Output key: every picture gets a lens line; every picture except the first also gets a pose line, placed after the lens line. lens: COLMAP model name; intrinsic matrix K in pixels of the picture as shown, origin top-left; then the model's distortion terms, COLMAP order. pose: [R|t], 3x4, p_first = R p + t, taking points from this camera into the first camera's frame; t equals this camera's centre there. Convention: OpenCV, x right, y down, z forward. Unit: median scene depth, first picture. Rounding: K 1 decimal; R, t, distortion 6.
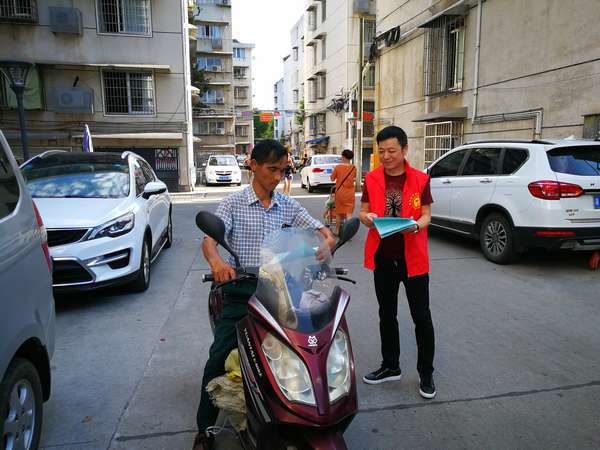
lens RADIAL K [[466.8, 0, 300.0], [0, 466.8, 225.0], [0, 0, 1]] dist [0.011909, 0.005738]
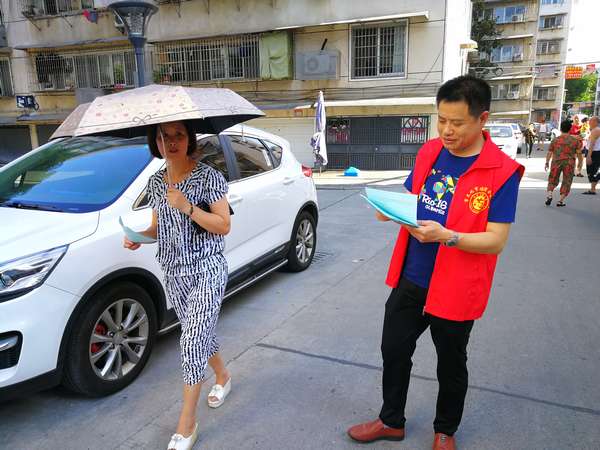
lens RADIAL K [[466.8, 0, 300.0], [0, 466.8, 225.0], [0, 0, 1]] dist [0.011909, 0.005738]
pose [[0.821514, 0.113853, -0.558706, 0.031916], [-0.077749, 0.993077, 0.088049, -0.031408], [0.564863, -0.028895, 0.824679, 0.202345]]
